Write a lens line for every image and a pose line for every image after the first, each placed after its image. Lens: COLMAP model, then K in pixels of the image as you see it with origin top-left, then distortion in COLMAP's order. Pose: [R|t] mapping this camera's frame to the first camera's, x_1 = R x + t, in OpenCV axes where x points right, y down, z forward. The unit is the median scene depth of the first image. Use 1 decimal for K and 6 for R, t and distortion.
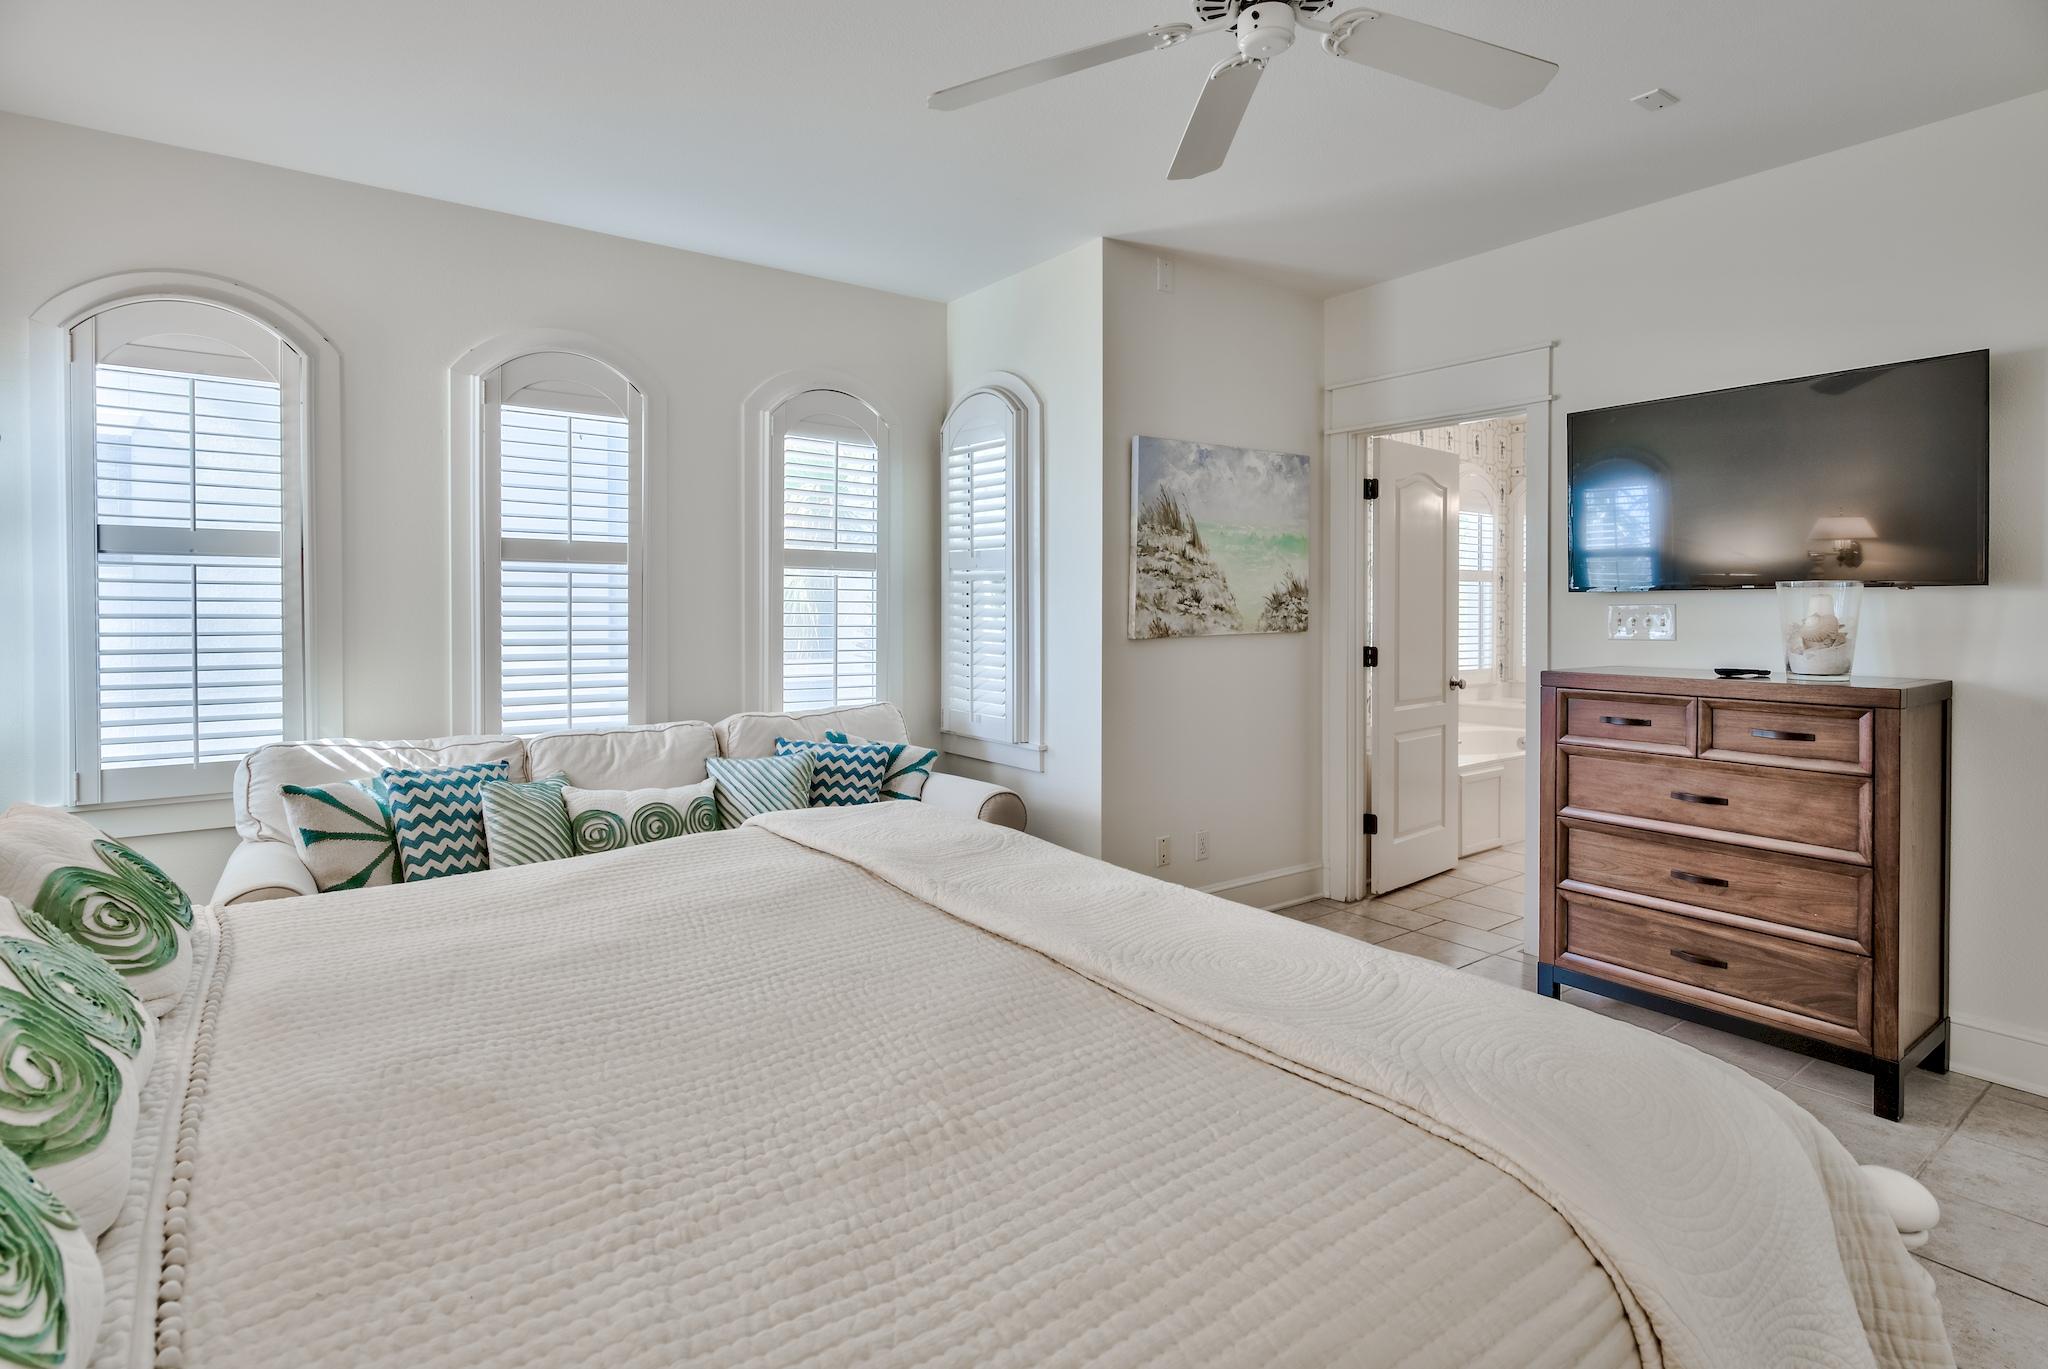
lens RADIAL K [[1012.0, 0, 1023.2], [0, 1012.0, 627.8], [0, 0, 1]] dist [-0.001403, -0.000350]
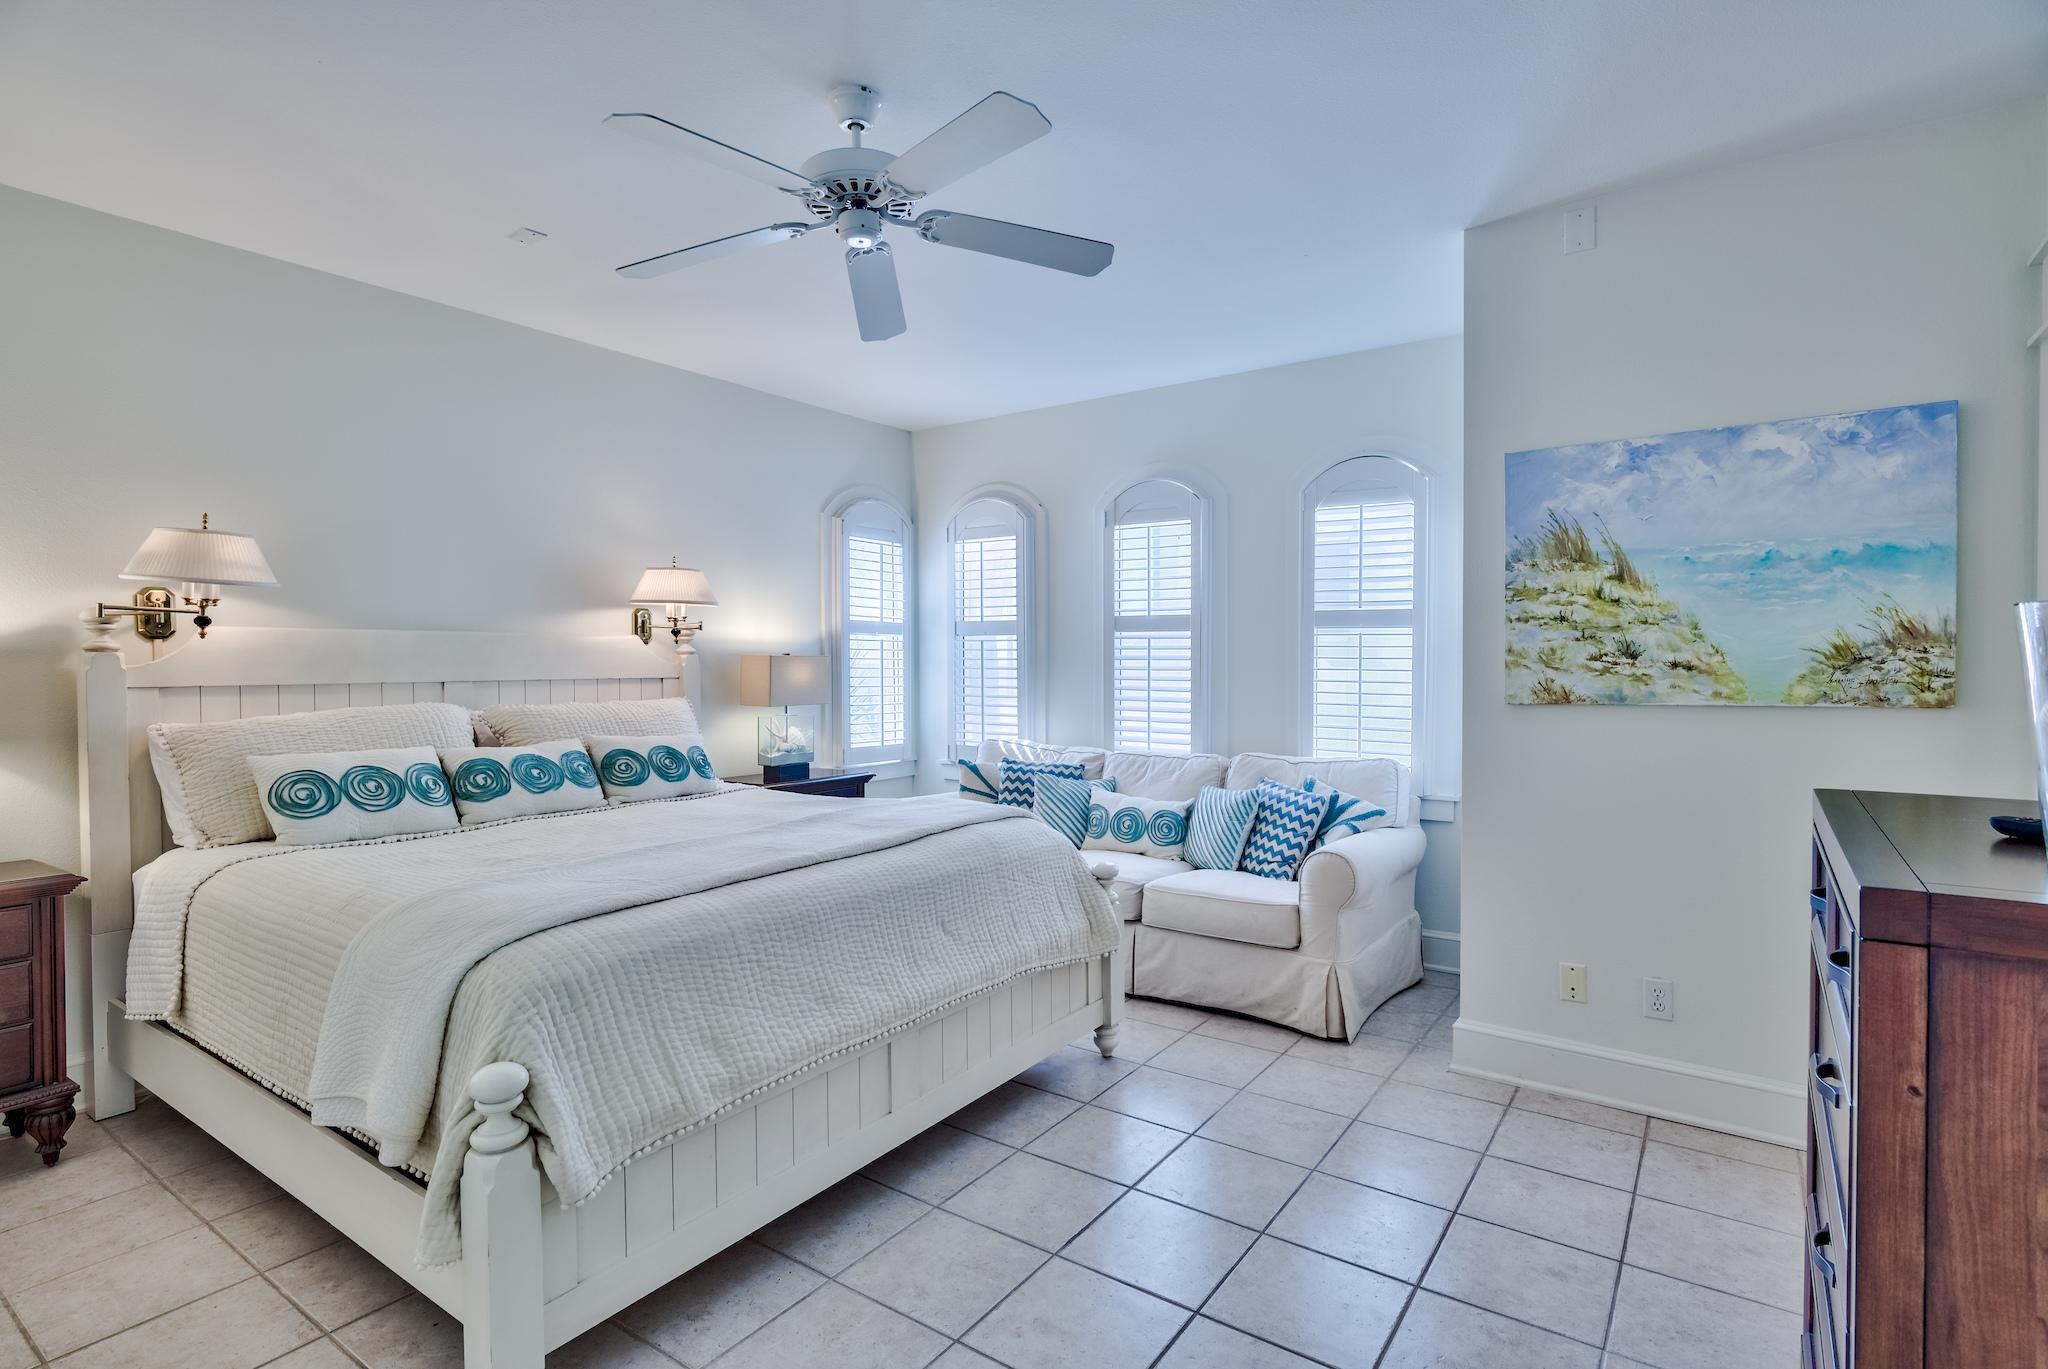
lens RADIAL K [[994.0, 0, 1023.7], [0, 994.0, 686.9], [0, 0, 1]] dist [-0.003505, -0.001165]
pose [[0.315823, 0.024606, -0.948499, 0.721364], [-0.018406, 0.999634, 0.019804, -0.010964], [0.948640, 0.011204, 0.316160, 0.366697]]
